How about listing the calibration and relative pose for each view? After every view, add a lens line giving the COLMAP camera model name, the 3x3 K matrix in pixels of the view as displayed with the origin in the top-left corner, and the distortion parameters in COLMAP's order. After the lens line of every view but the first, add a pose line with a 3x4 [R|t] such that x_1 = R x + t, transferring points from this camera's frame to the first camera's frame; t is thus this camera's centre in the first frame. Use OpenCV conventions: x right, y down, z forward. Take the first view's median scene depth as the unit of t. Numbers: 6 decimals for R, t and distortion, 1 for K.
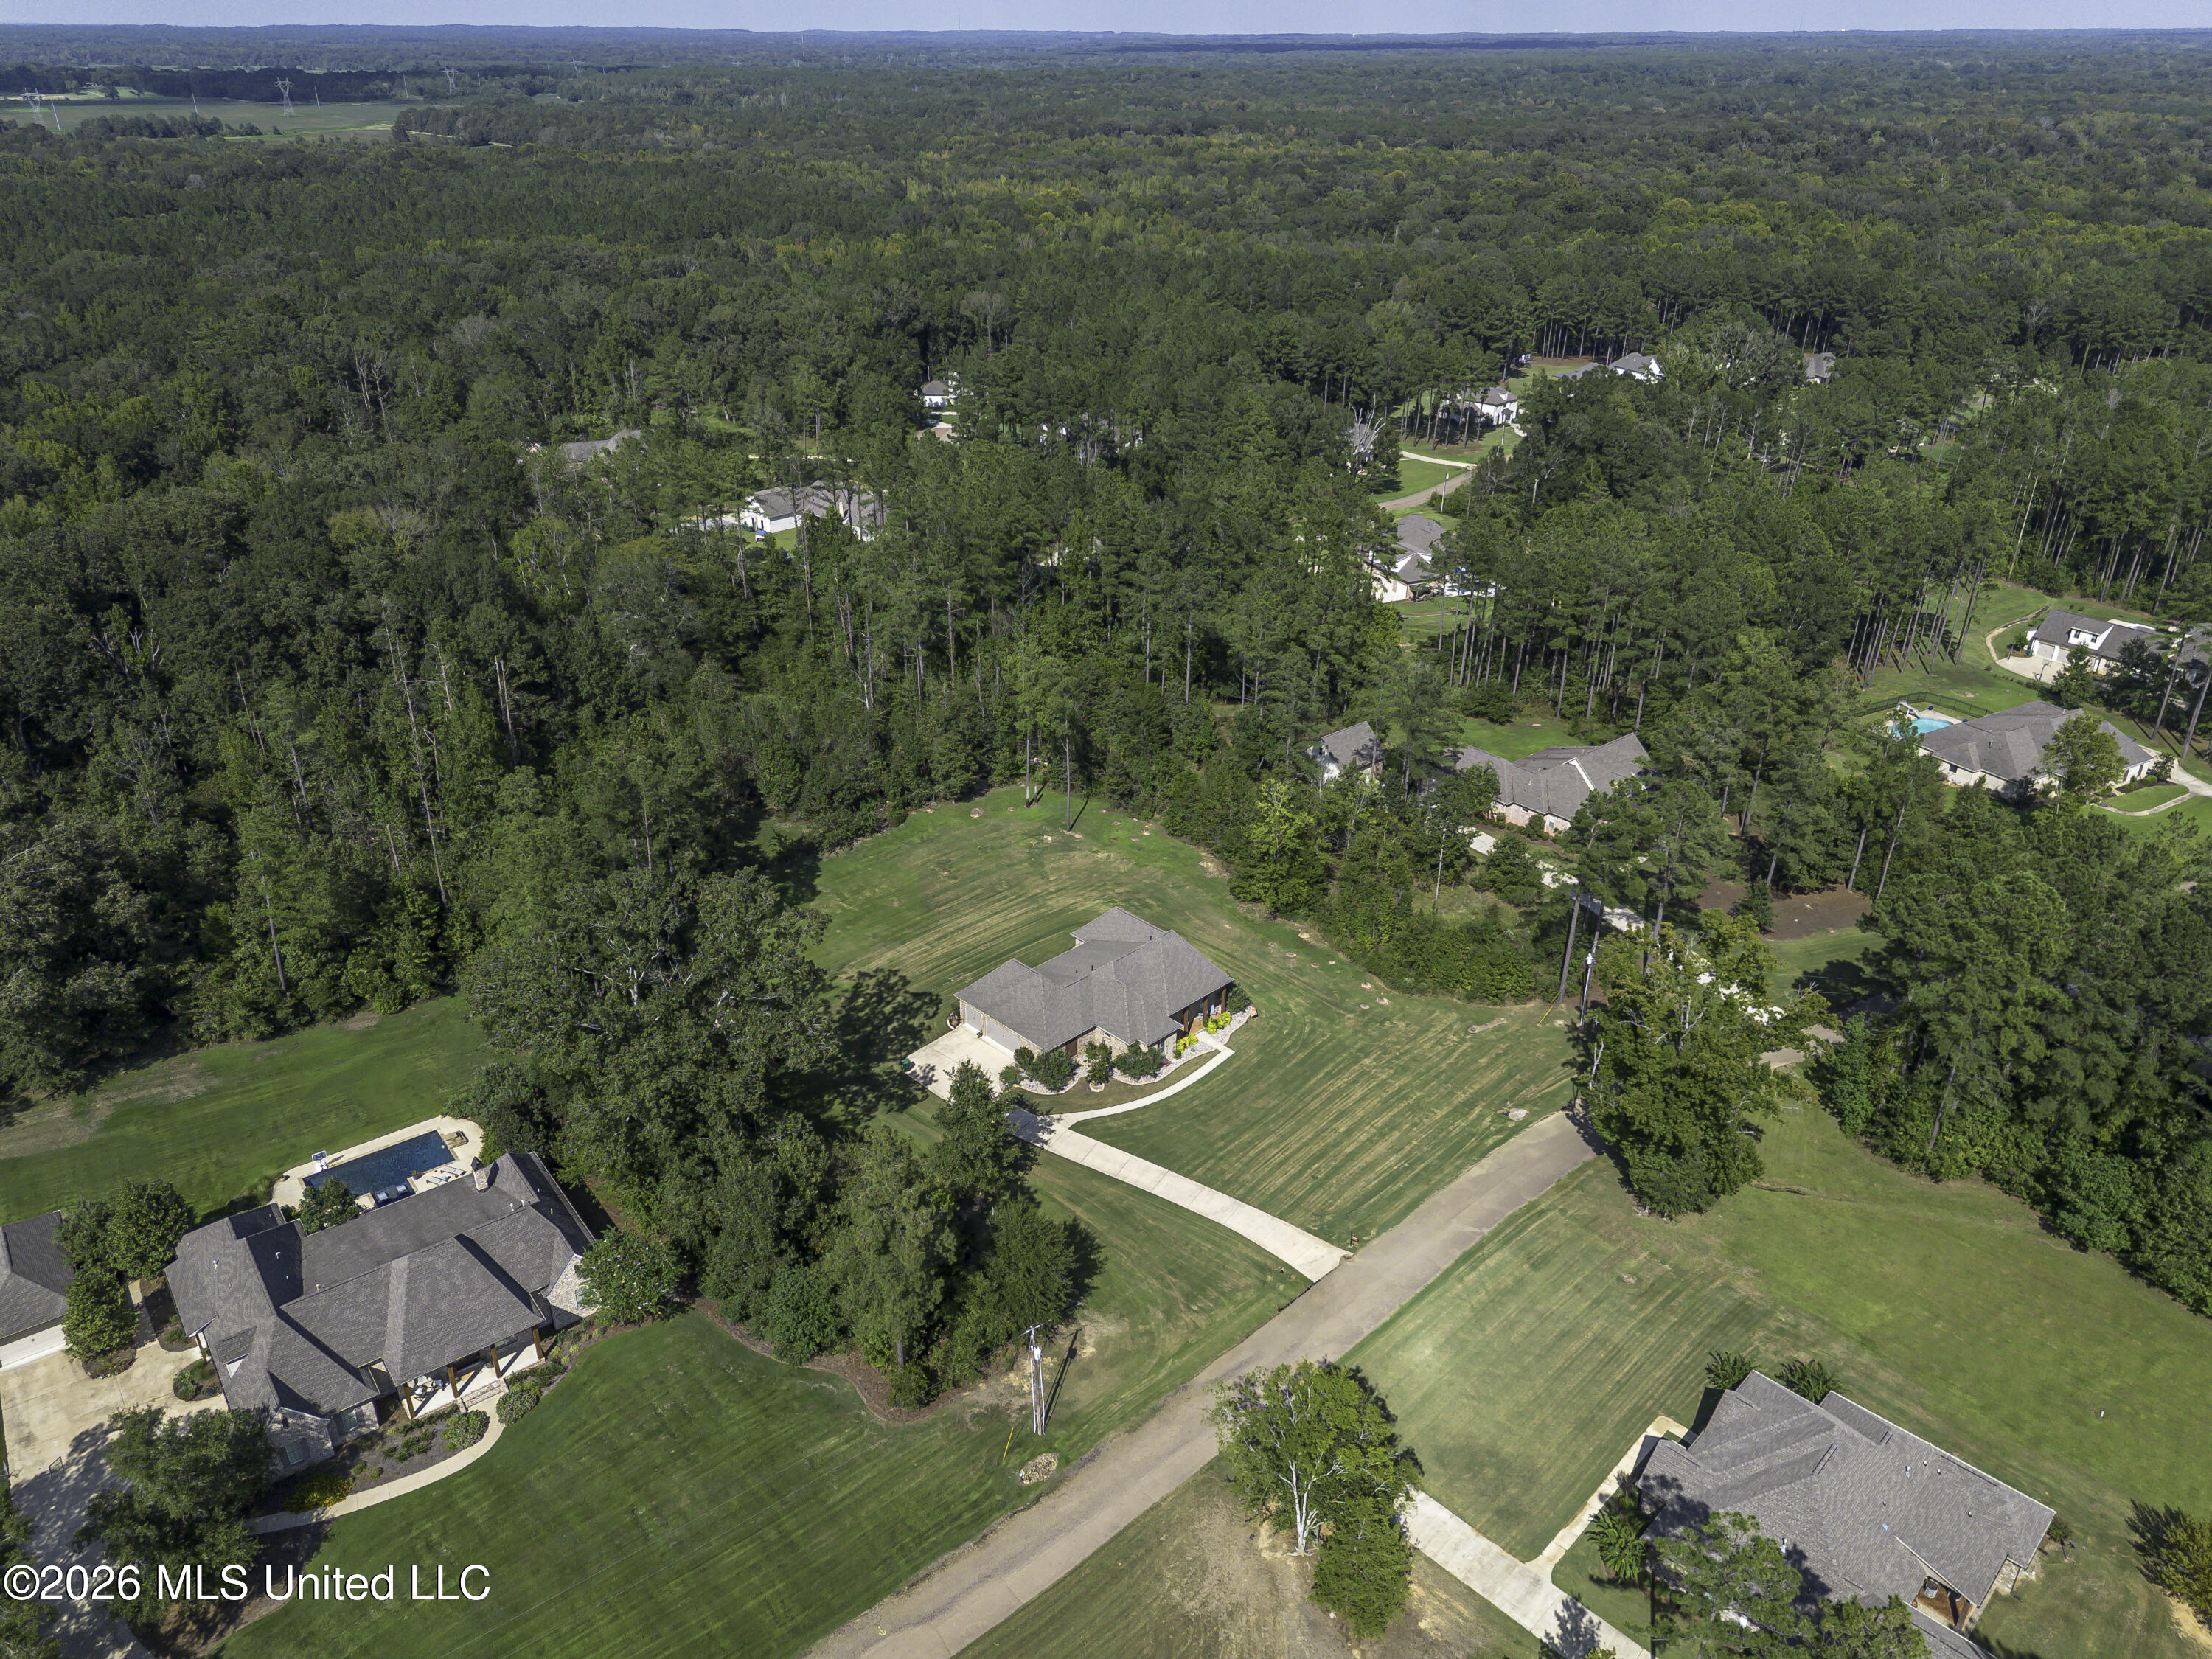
lens RADIAL K [[1577.9, 0, 1107.3], [0, 1577.9, 823.0], [0, 0, 1]] dist [0.082563, -0.081373]
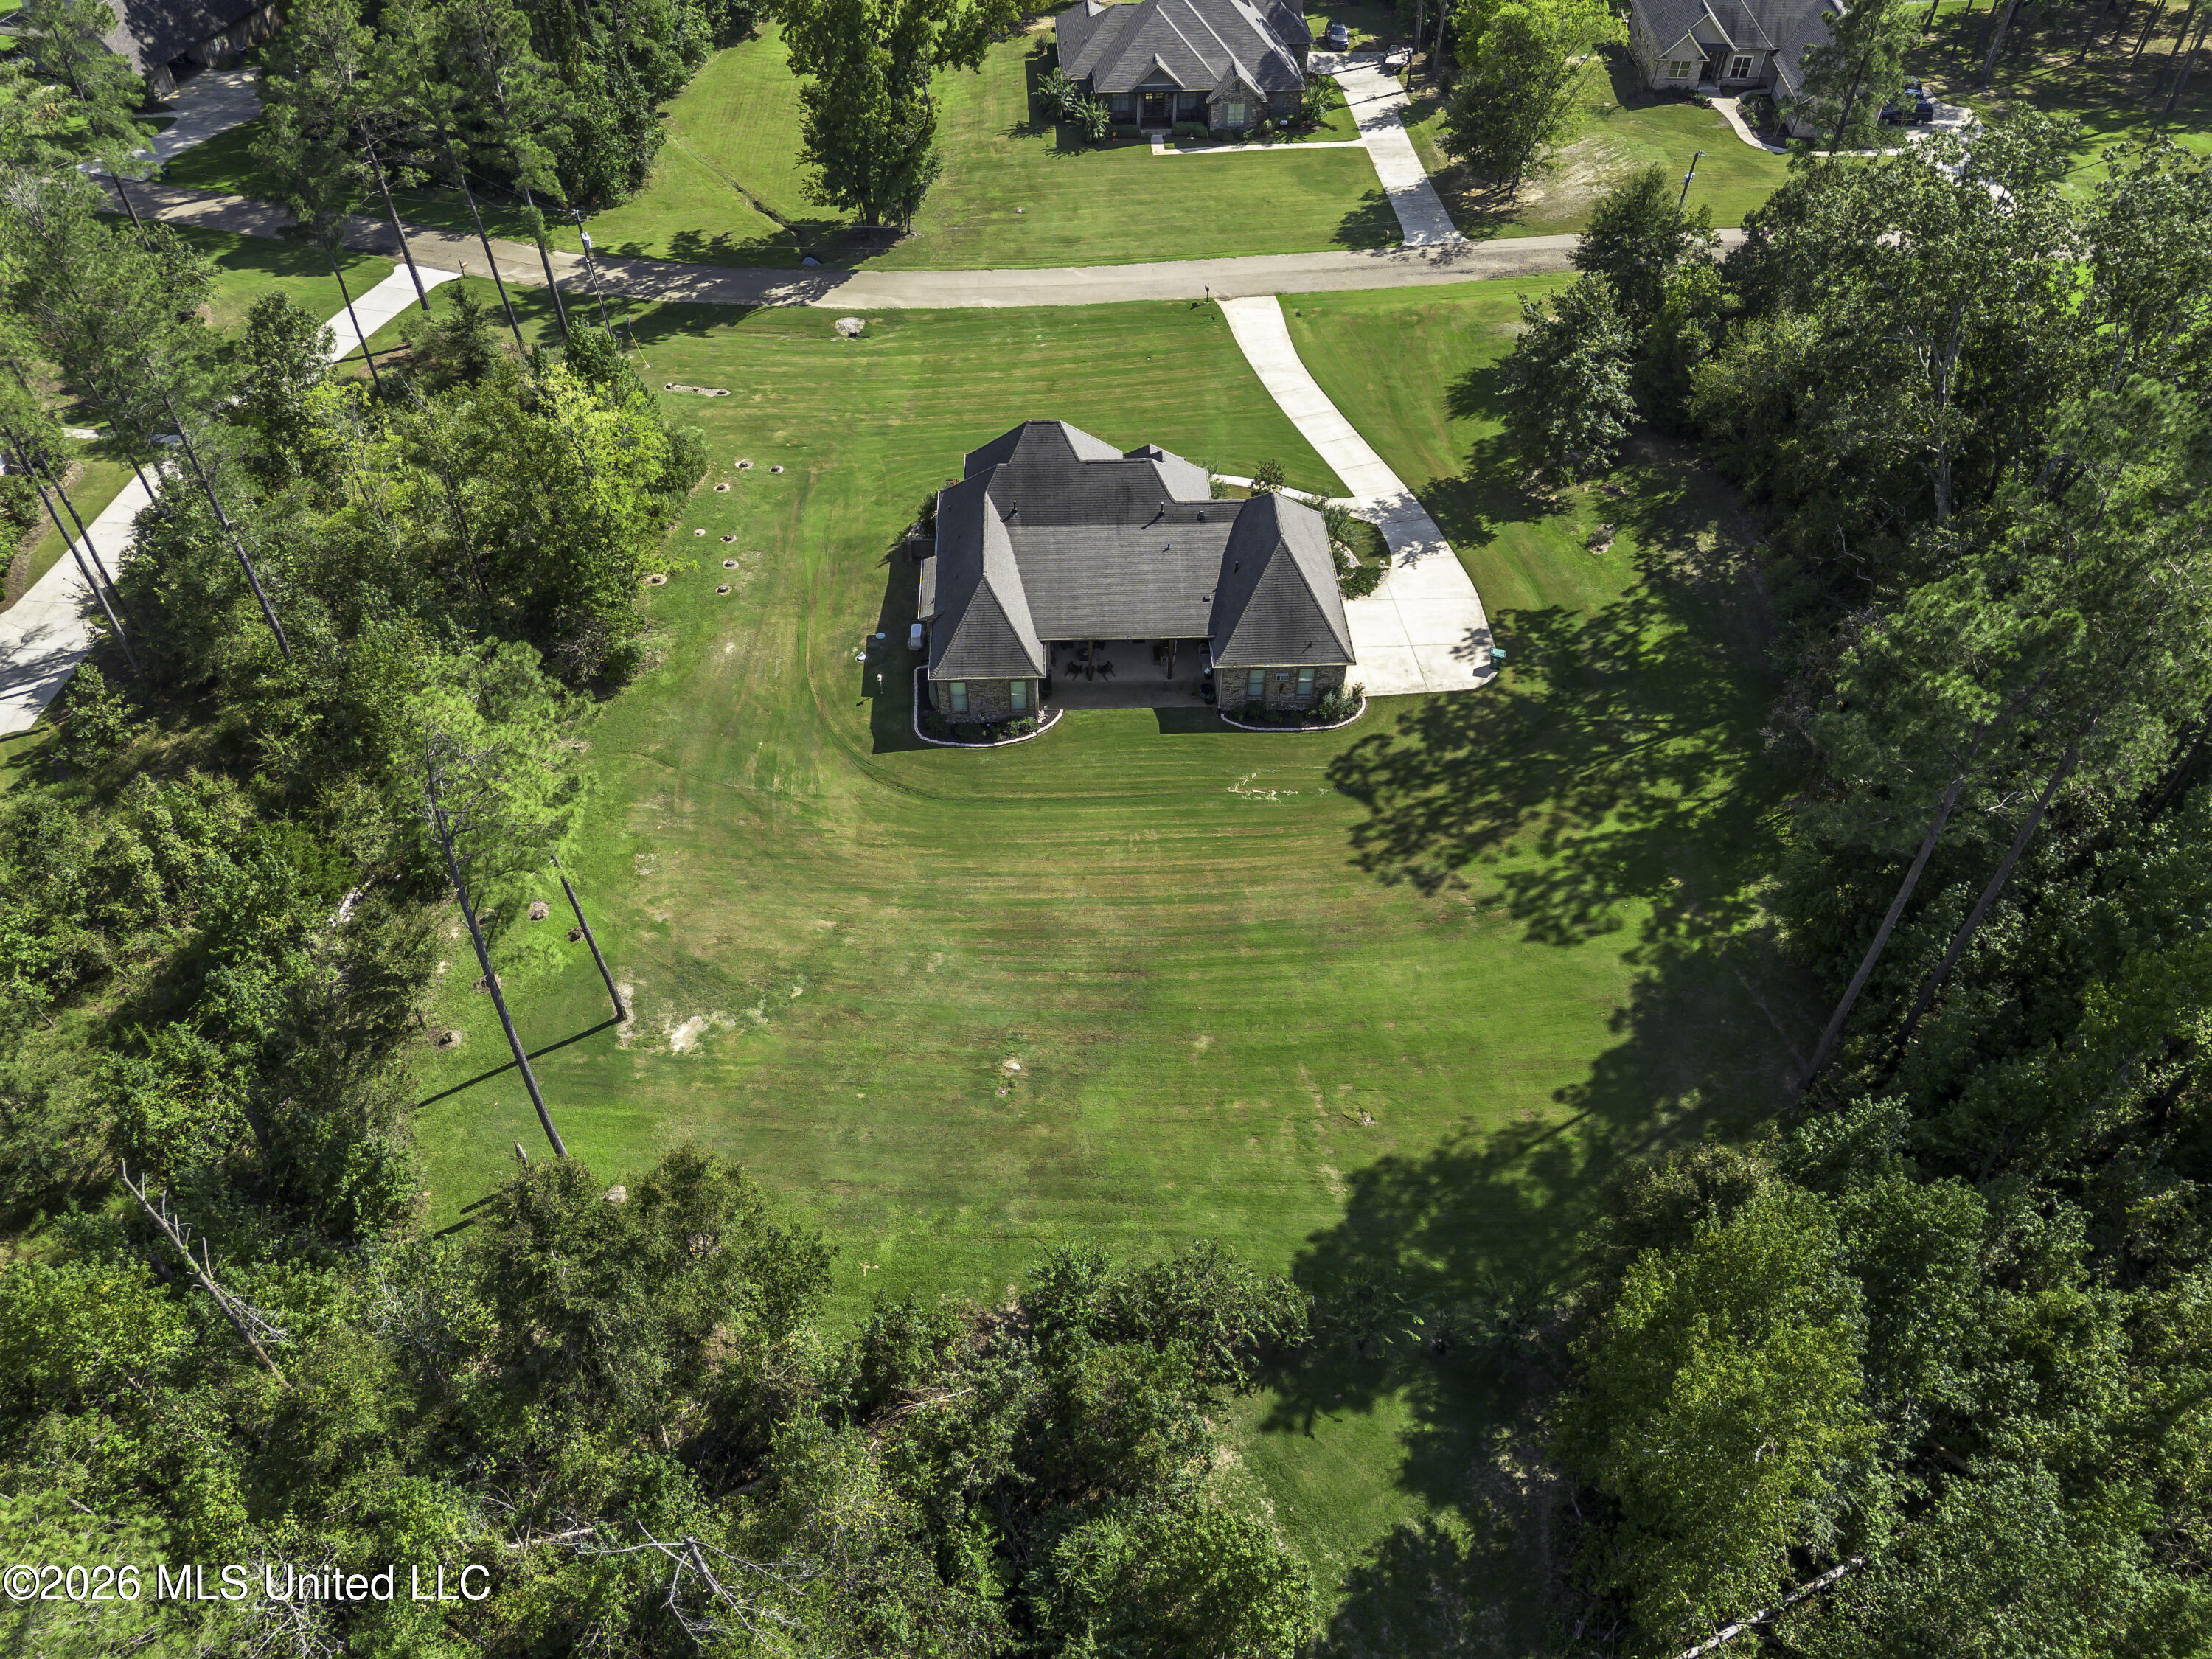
lens RADIAL K [[1567.2, 0, 1096.6], [0, 1567.2, 827.0], [0, 0, 1]] dist [0.081909, -0.078701]
pose [[-0.737787, -0.493661, 0.460401, -0.308106], [0.290454, 0.383516, 0.876671, -0.363435], [-0.609349, 0.780522, -0.139567, 1.188176]]
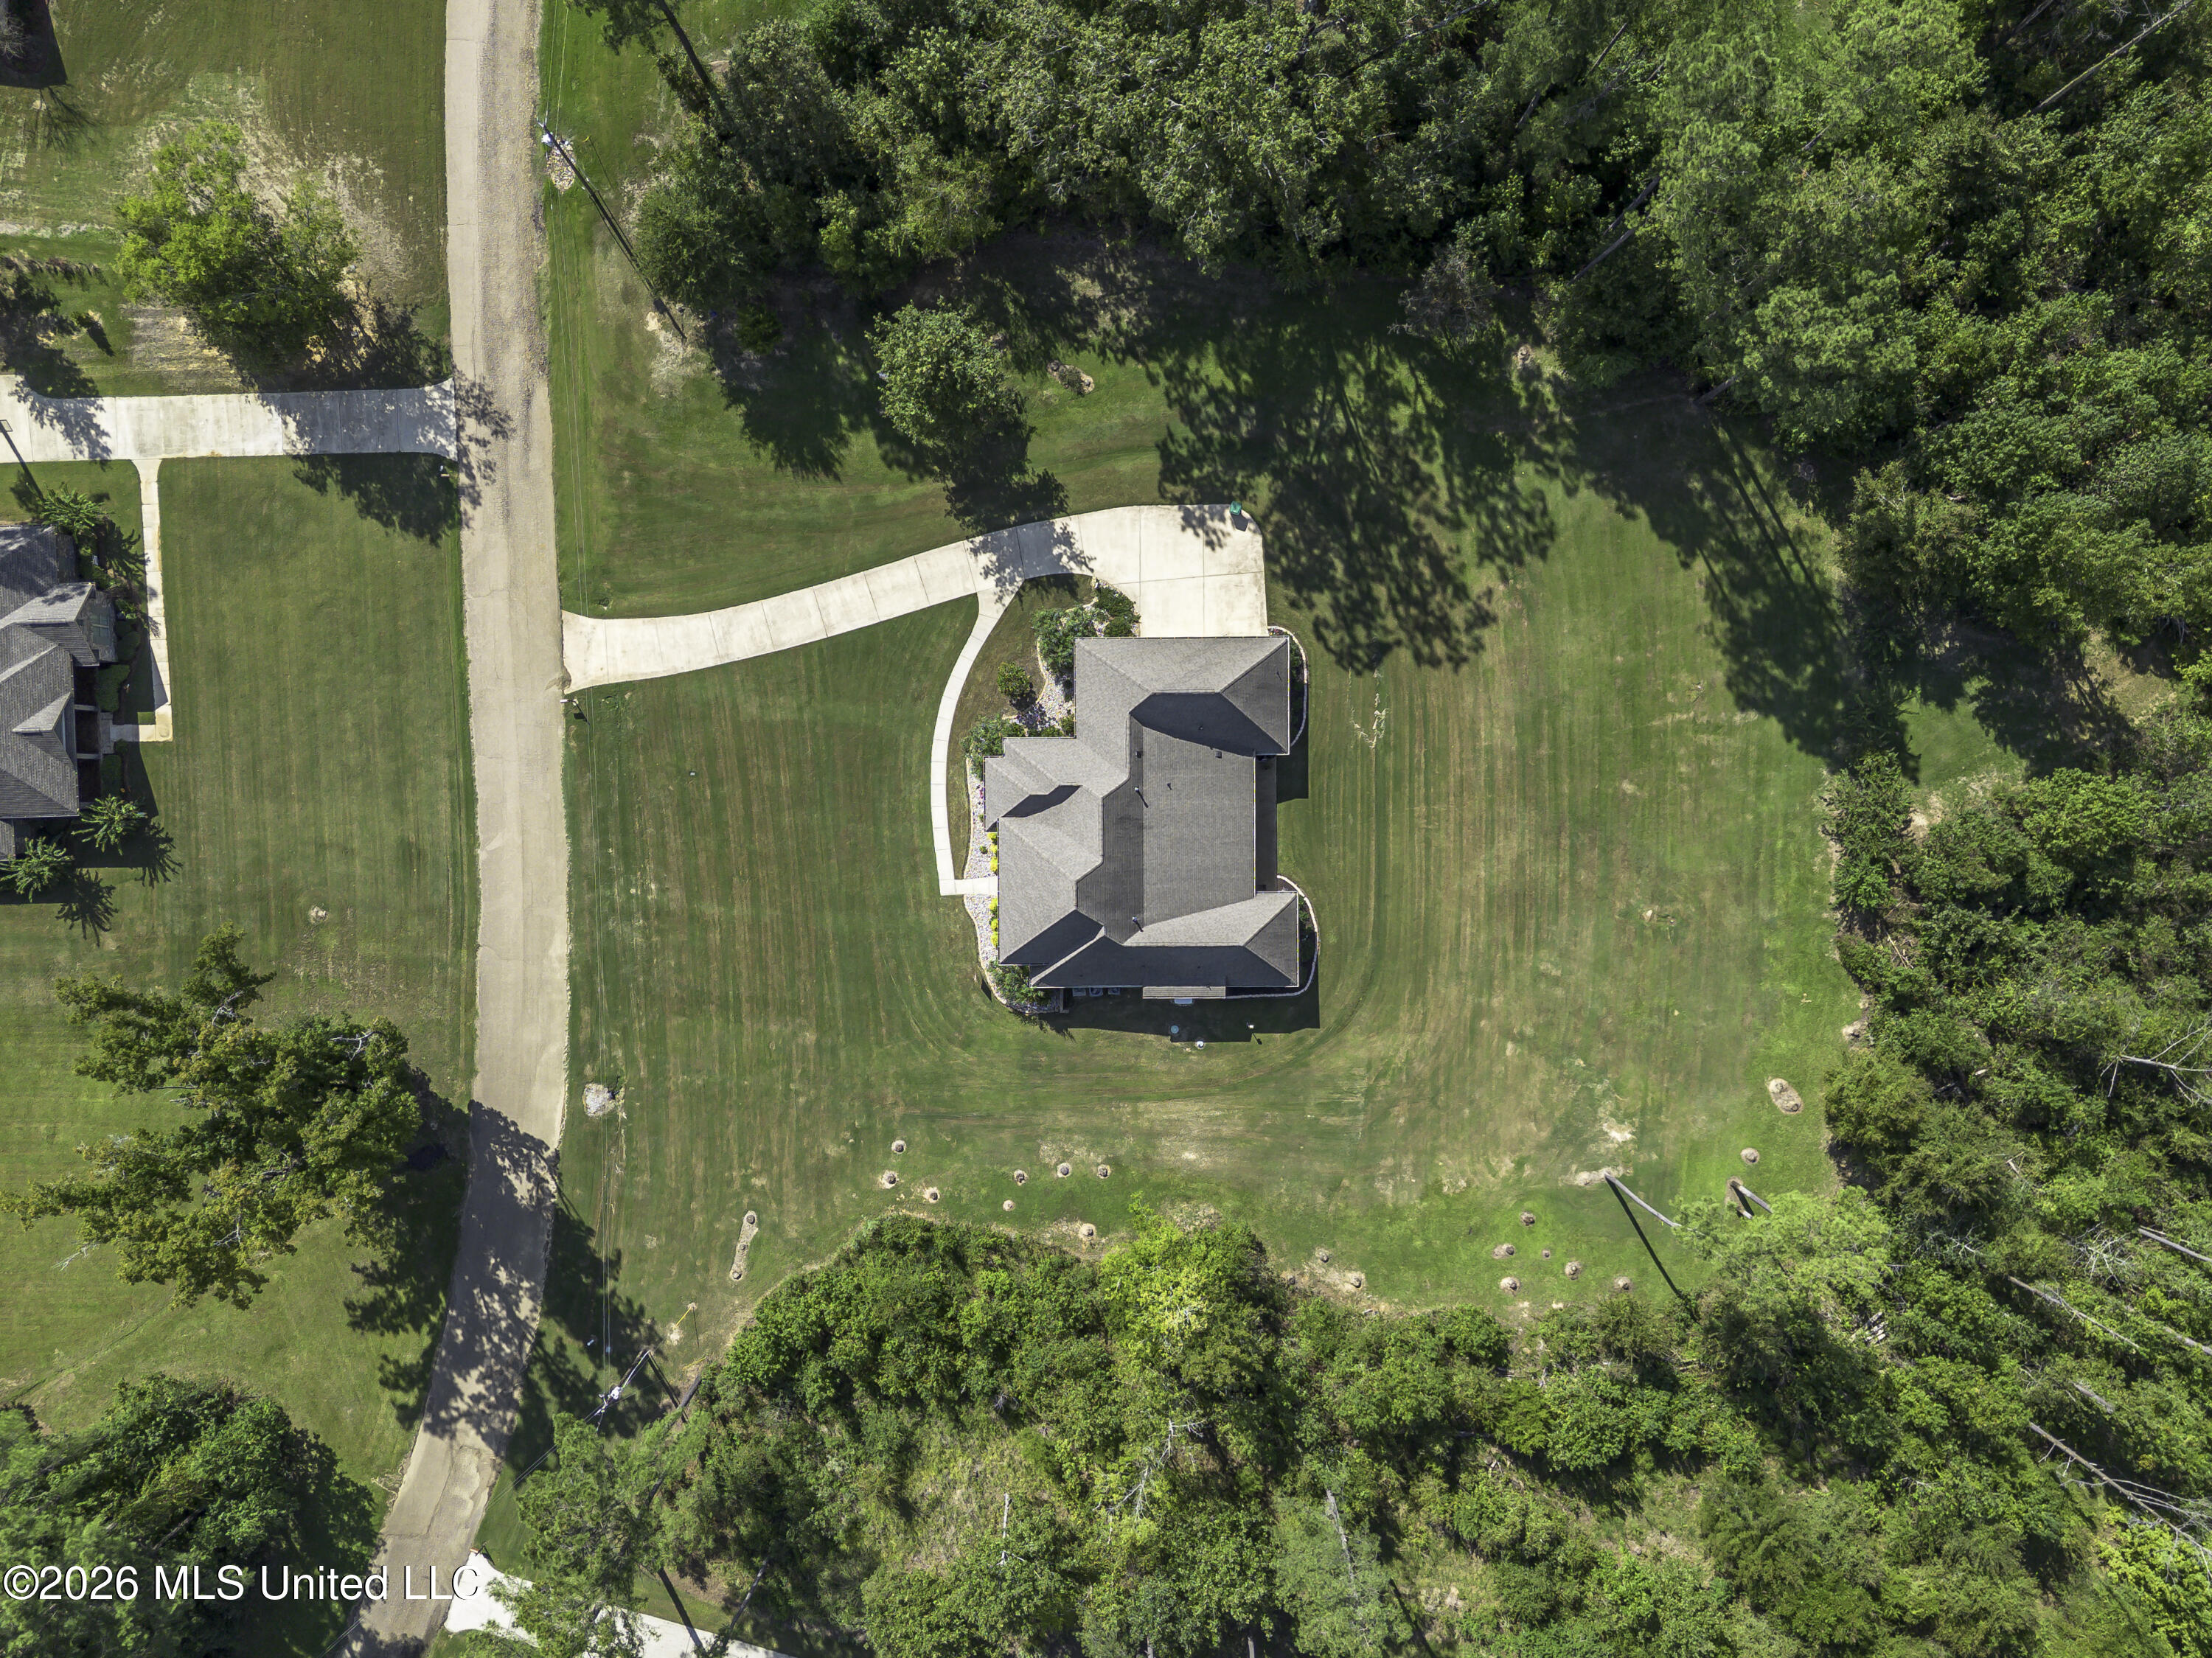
lens RADIAL K [[1556.5, 0, 1100.3], [0, 1556.5, 826.7], [0, 0, 1]] dist [0.060922, -0.039480]
pose [[-0.697877, 0.716206, -0.004006, 0.013891], [-0.330853, -0.317415, 0.888698, -0.463918], [0.635219, 0.621528, 0.458476, 0.718369]]
